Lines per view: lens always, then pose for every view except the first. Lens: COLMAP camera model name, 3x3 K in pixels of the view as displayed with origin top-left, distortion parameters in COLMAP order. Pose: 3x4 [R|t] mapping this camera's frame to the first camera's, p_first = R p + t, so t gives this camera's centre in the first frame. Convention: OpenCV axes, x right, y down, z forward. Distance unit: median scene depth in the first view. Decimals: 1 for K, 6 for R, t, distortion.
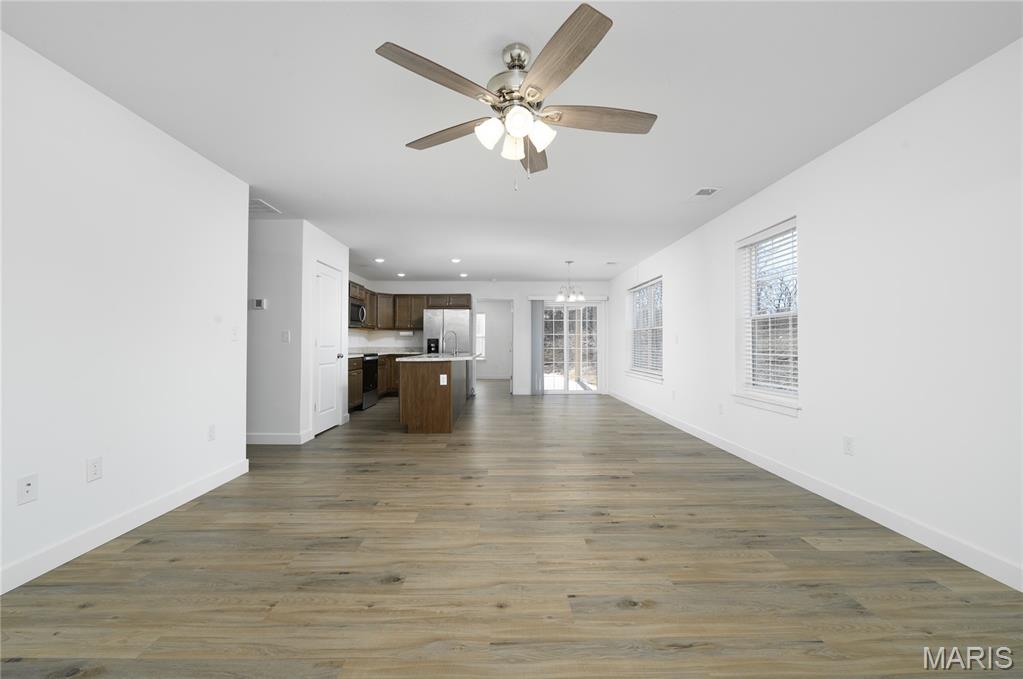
lens RADIAL K [[413.5, 0, 502.1], [0, 413.5, 335.2], [0, 0, 1]] dist [-0.006628, 0.000447]
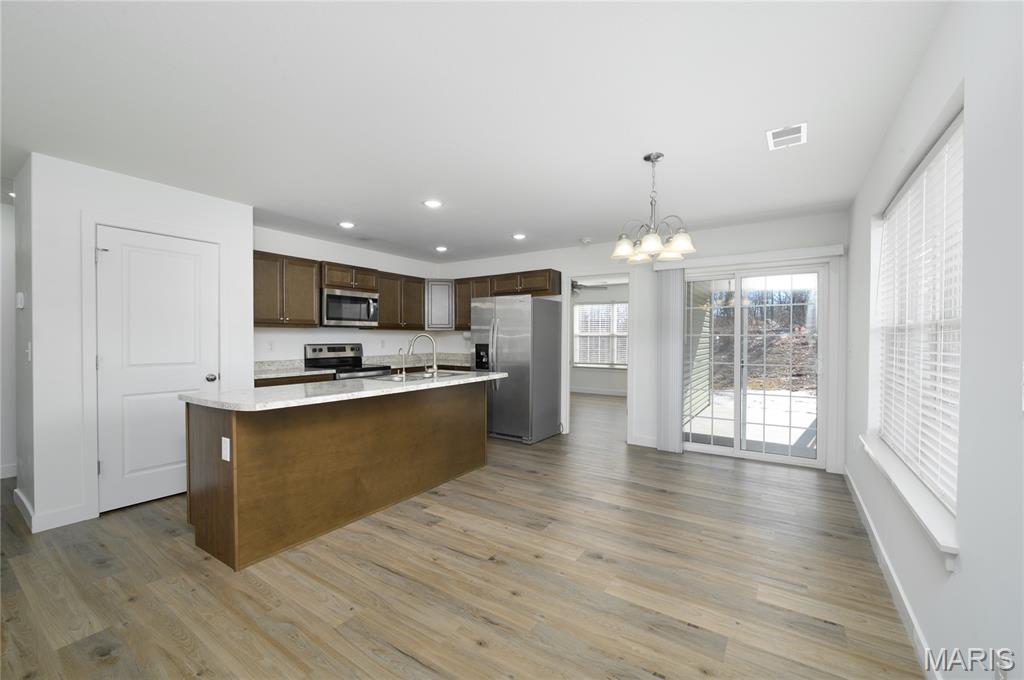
lens RADIAL K [[413.9, 0, 507.6], [0, 413.9, 351.9], [0, 0, 1]] dist [-0.006628, 0.000447]
pose [[0.828243, 0.020655, -0.559989, 0.368508], [0.010095, 0.998608, 0.051764, -0.019959], [0.560279, -0.048527, 0.826881, 0.807841]]
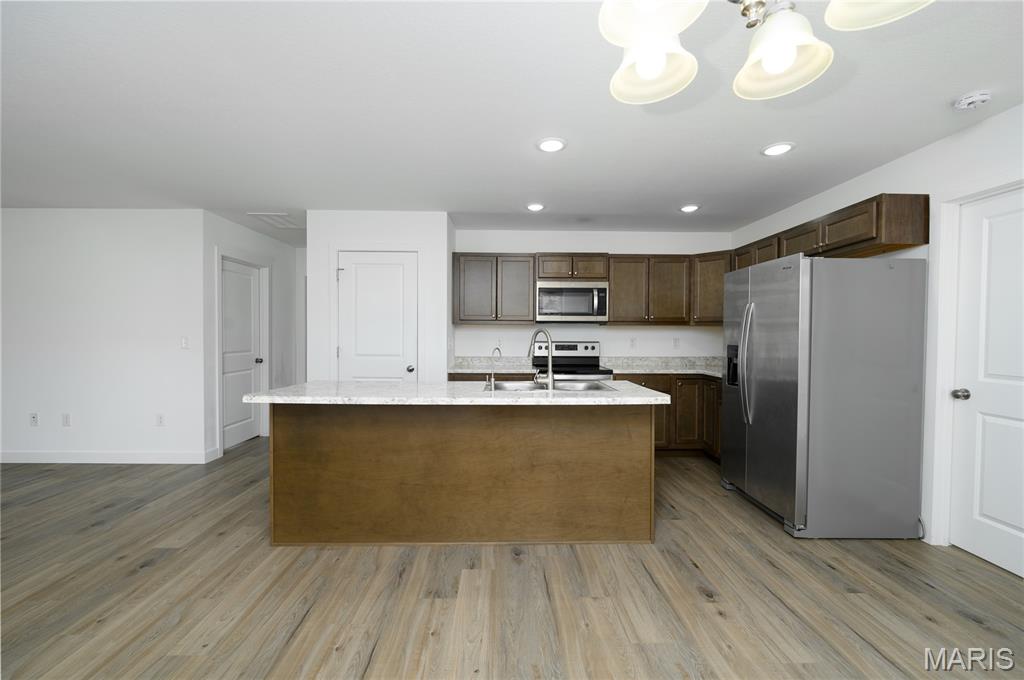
lens RADIAL K [[413.9, 0, 513.8], [0, 413.9, 340.3], [0, 0, 1]] dist [-0.006628, 0.000447]
pose [[0.016583, 0.012806, -0.999780, 0.369636], [0.016749, 0.999774, 0.013084, -0.007890], [0.999722, -0.016962, 0.016365, 1.286260]]
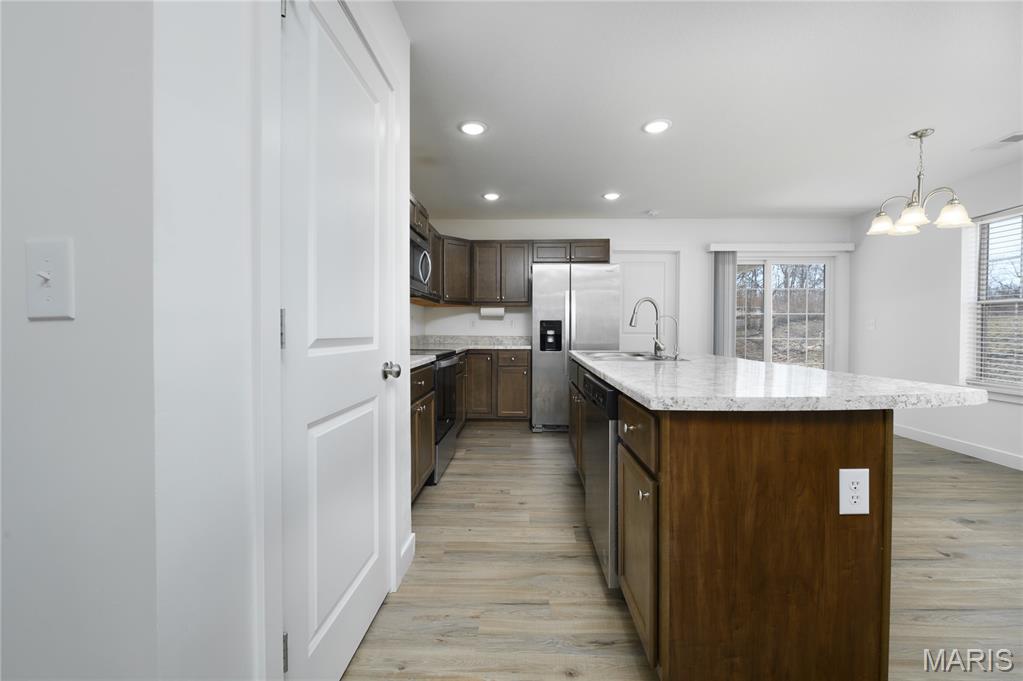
lens RADIAL K [[425.6, 0, 525.2], [0, 425.6, 333.7], [0, 0, 1]] dist [-0.004972, -0.001860]
pose [[0.999800, 0.000005, -0.019981, -0.316954], [0.000611, 0.999526, 0.030792, 0.014850], [0.019972, -0.030798, 0.999326, 0.767788]]
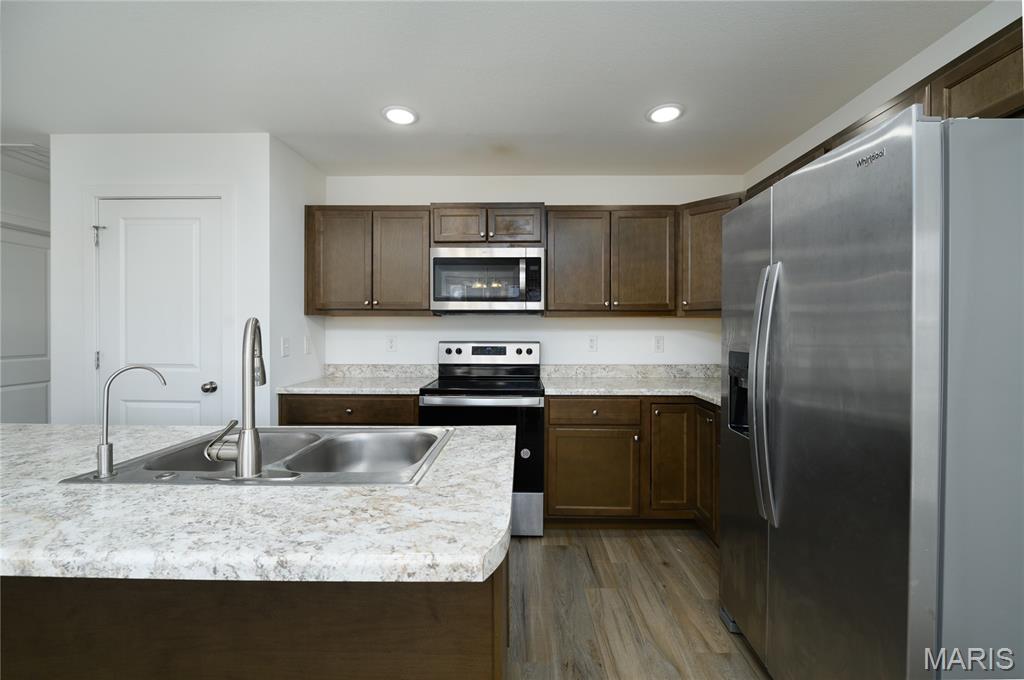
lens RADIAL K [[413.9, 0, 519.3], [0, 413.9, 330.8], [0, 0, 1]] dist [-0.006628, 0.000447]
pose [[-0.017843, 0.000669, -0.999841, 0.053057], [0.017226, 0.999852, 0.000361, -0.006514], [0.999692, -0.017217, -0.017852, 1.475781]]
